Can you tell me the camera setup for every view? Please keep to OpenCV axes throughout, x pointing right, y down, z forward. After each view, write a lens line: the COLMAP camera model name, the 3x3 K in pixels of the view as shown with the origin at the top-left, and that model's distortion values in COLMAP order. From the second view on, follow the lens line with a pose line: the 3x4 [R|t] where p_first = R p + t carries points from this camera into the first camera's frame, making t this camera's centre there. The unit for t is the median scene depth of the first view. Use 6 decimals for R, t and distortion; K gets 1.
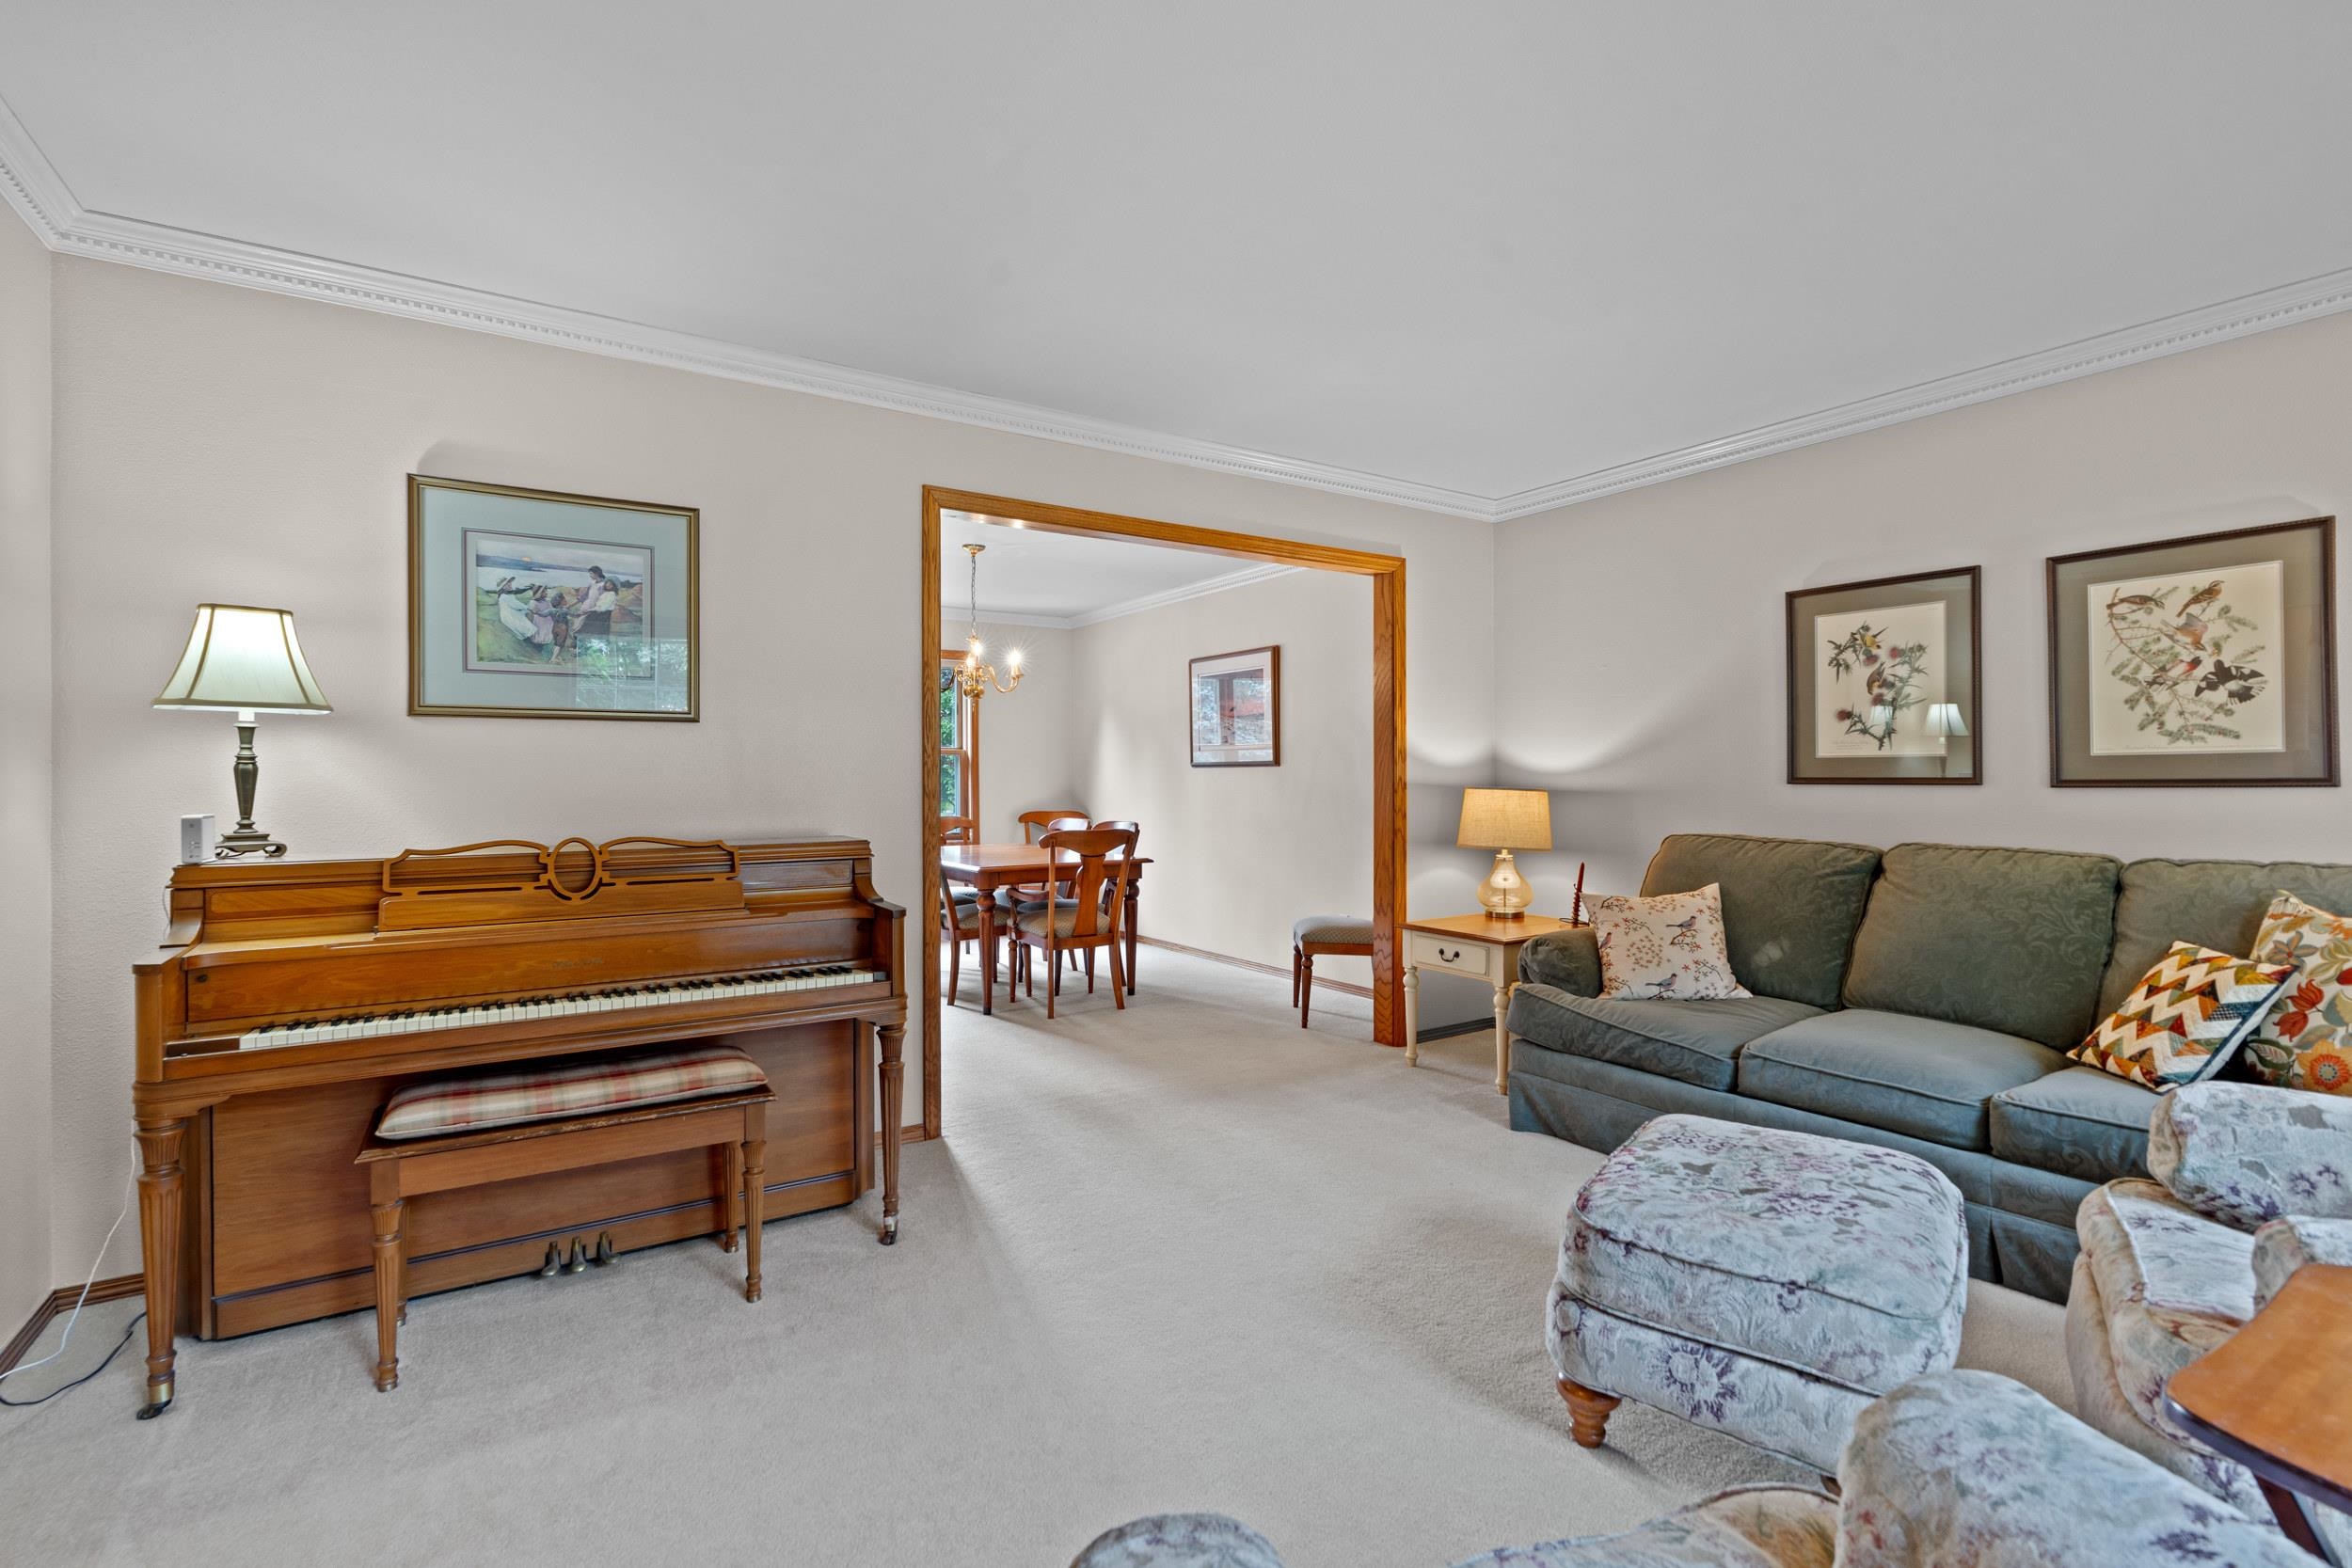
lens RADIAL K [[1067.5, 0, 1171.9], [0, 1067.5, 776.0], [0, 0, 1]] dist [-0.011014, 0.004207]
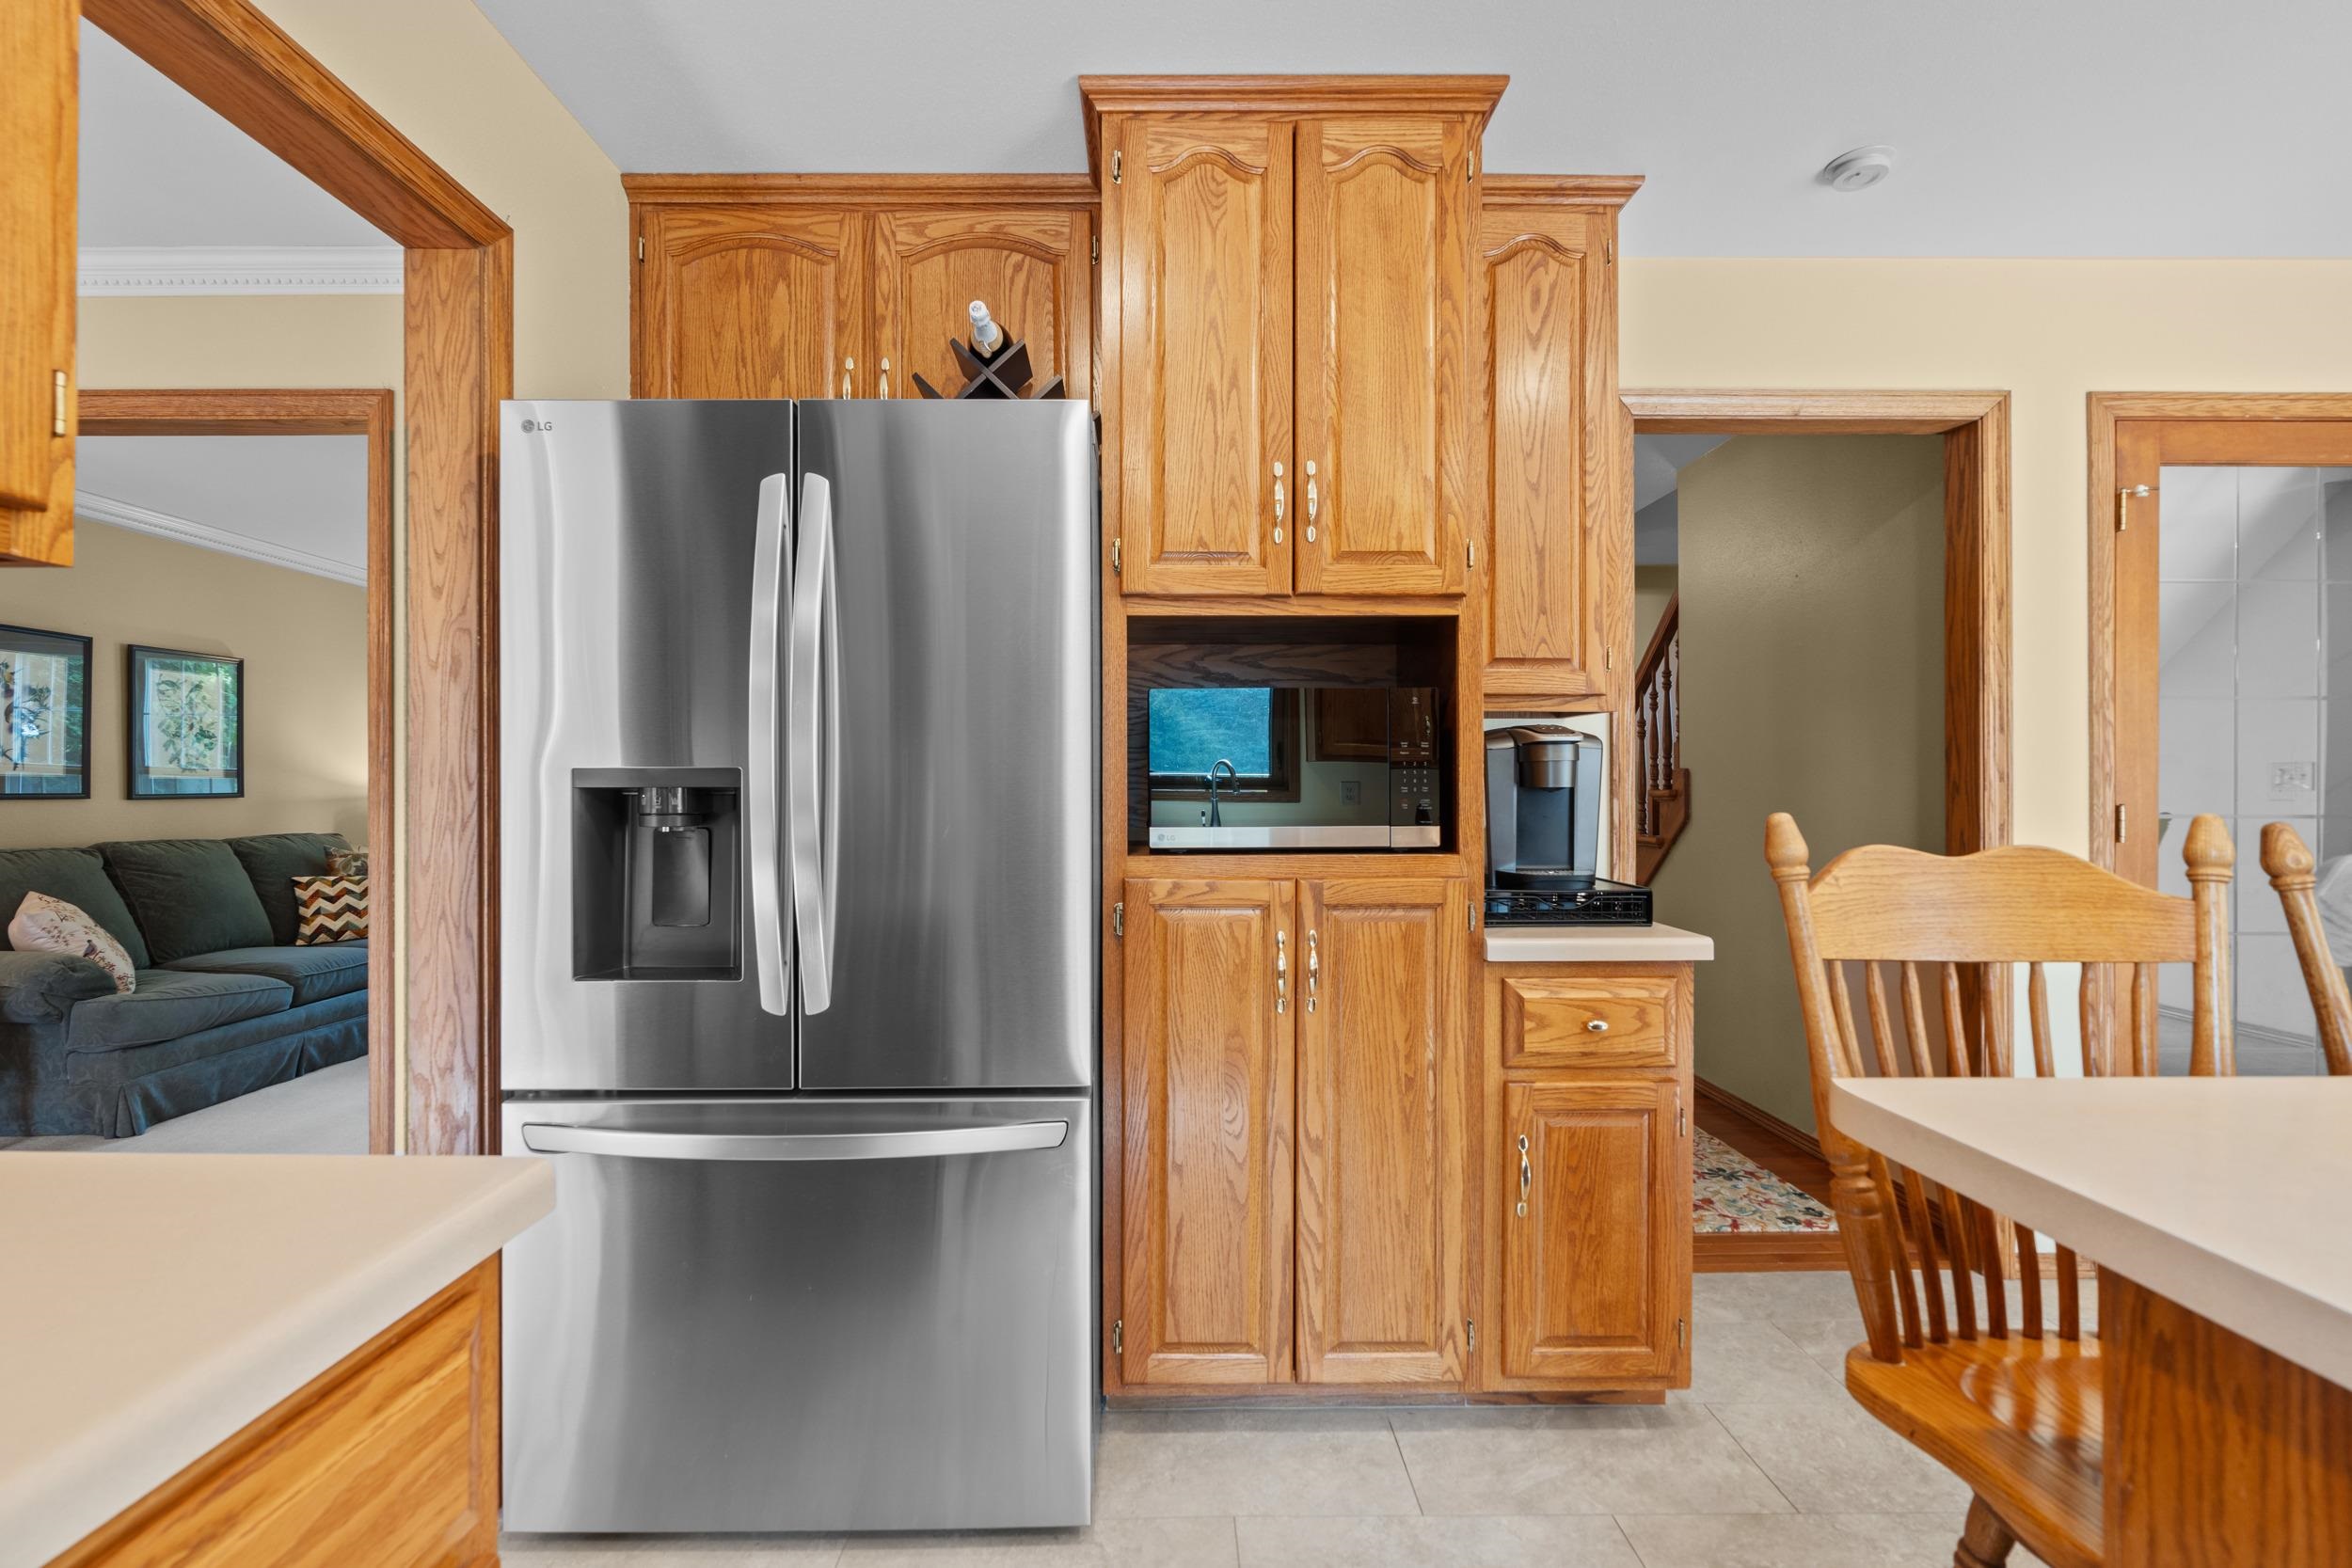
lens RADIAL K [[1067.5, 0, 1161.6], [0, 1067.5, 786.6], [0, 0, 1]] dist [-0.011014, 0.004207]
pose [[-0.839046, 0.007113, 0.544015, -1.272361], [0.005834, 0.999975, -0.004077, 0.006999], [-0.544030, -0.000247, -0.839066, 1.577360]]
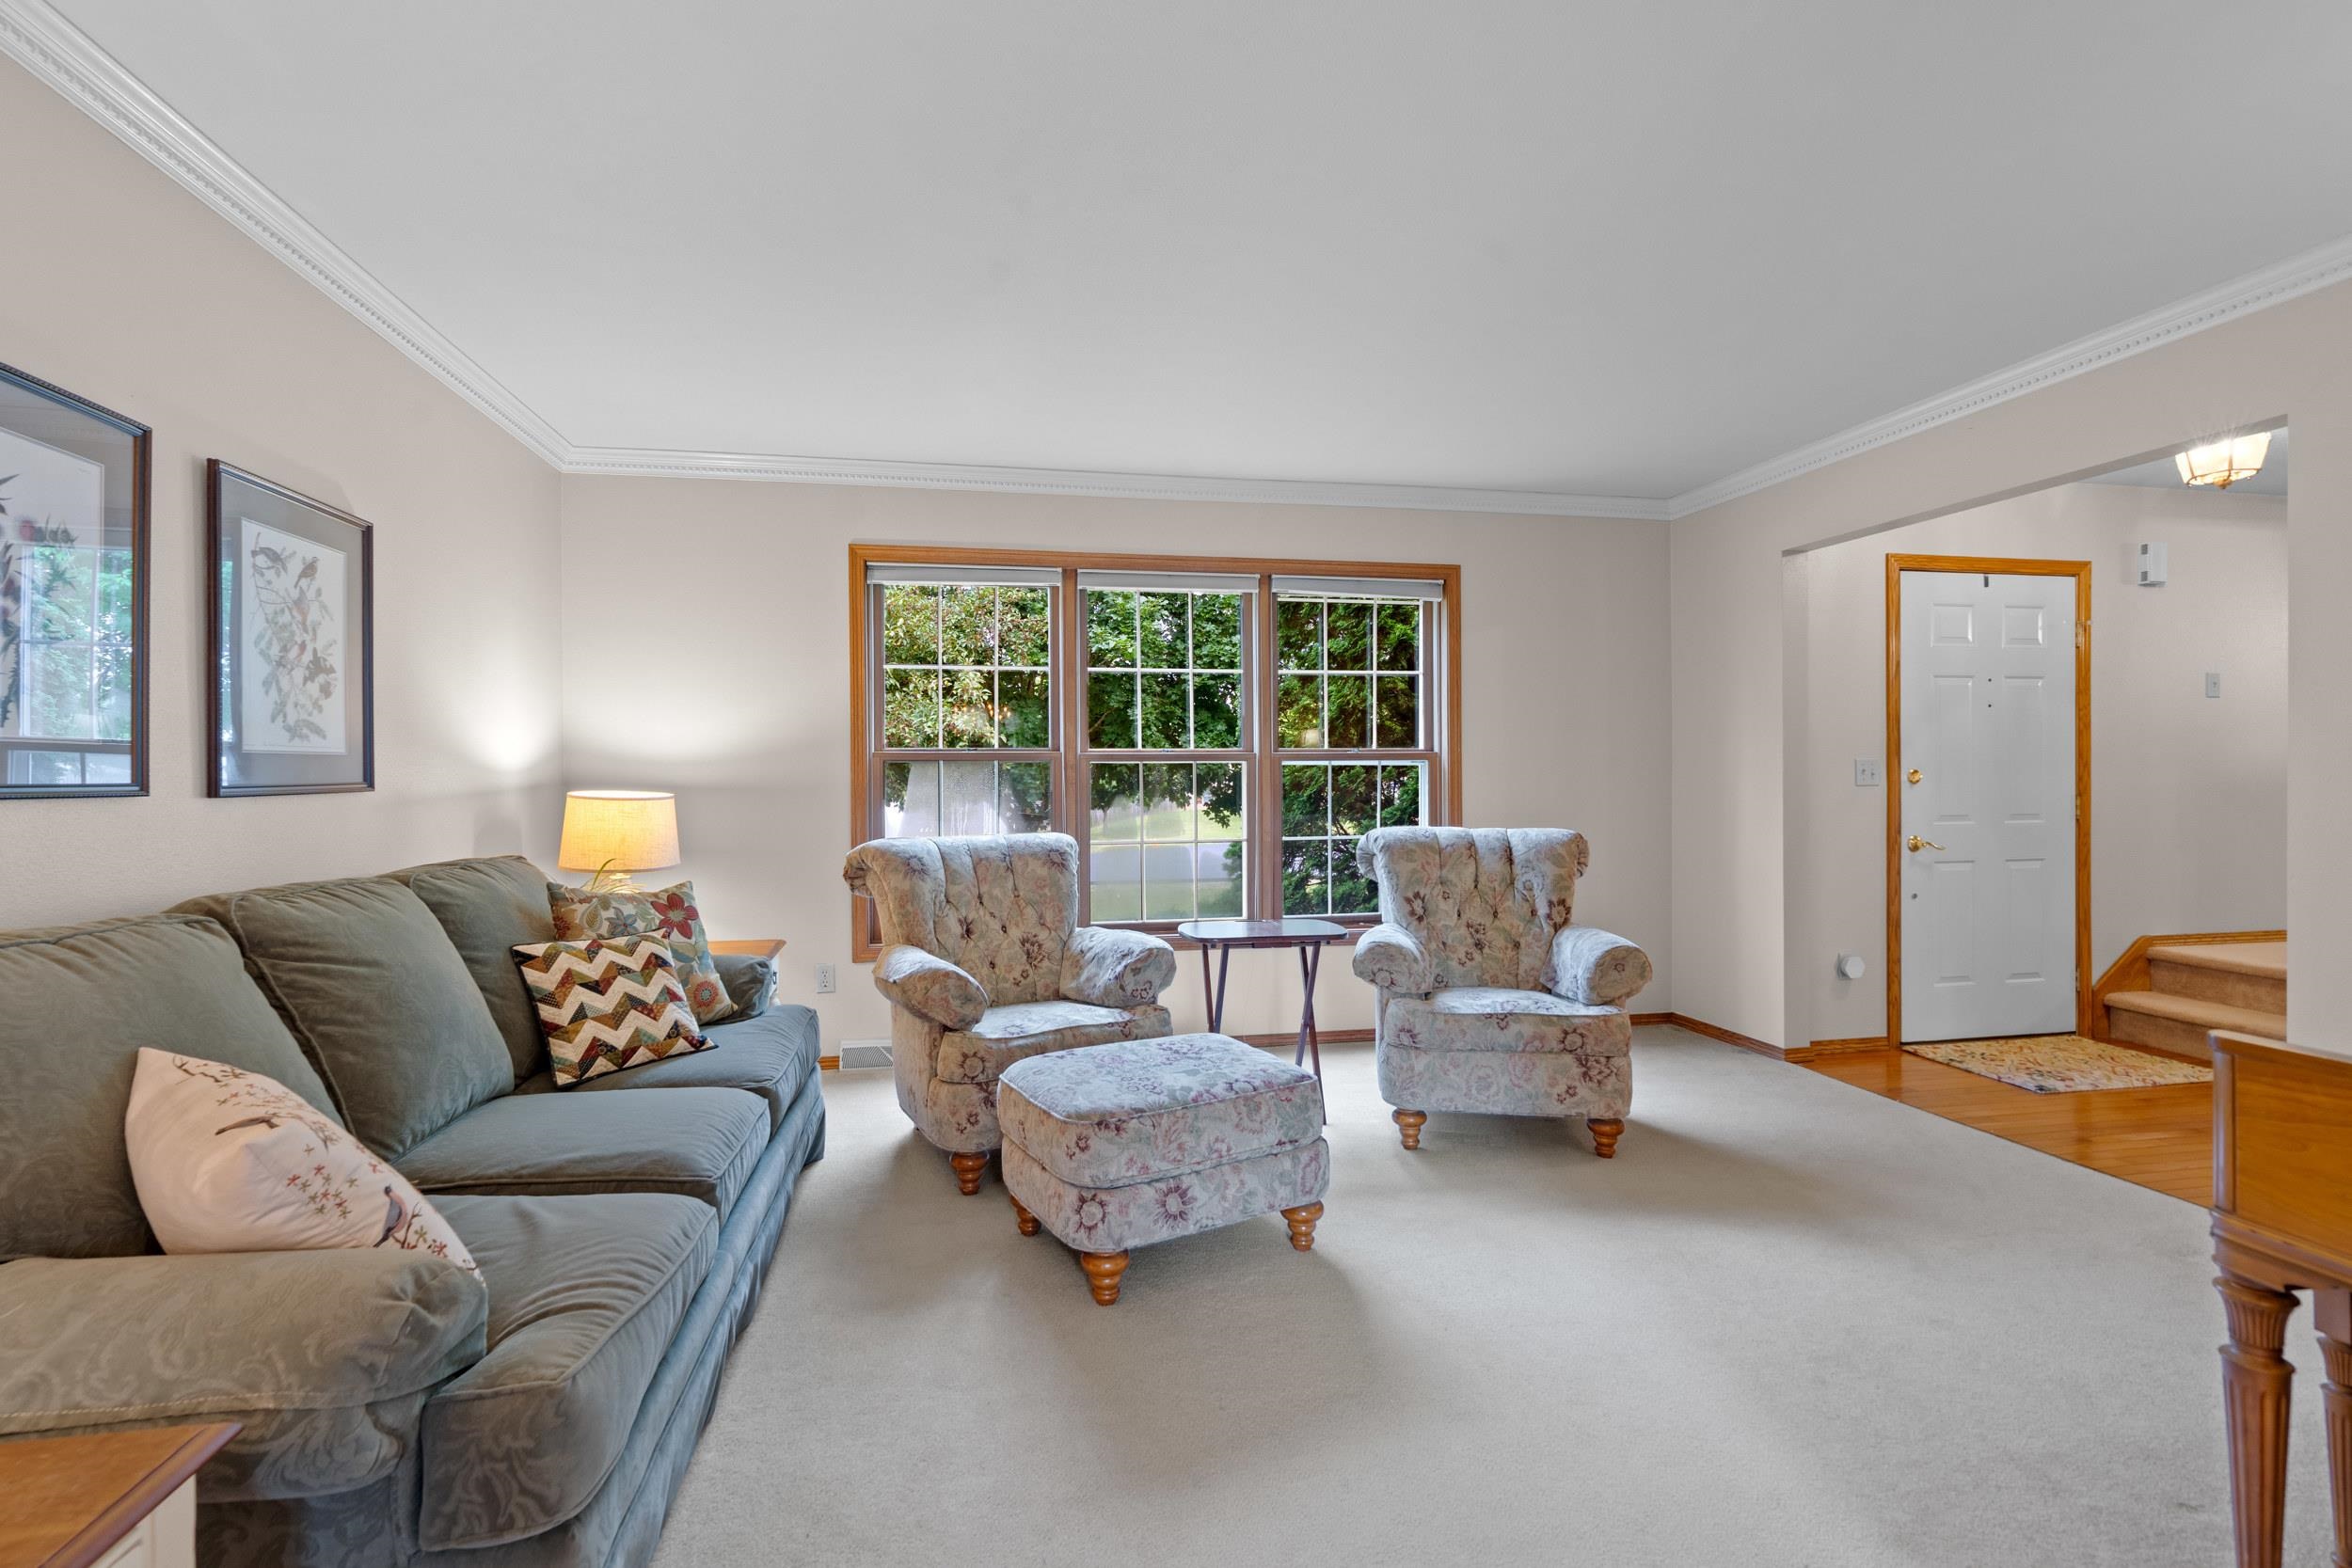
lens RADIAL K [[1067.5, 0, 1155.5], [0, 1067.5, 773.3], [0, 0, 1]] dist [-0.011014, 0.004207]
pose [[-0.912306, 0.010887, 0.409363, -0.002553], [0.009752, 0.999941, -0.004860, 0.004966], [-0.409392, -0.000441, -0.912358, 1.487677]]
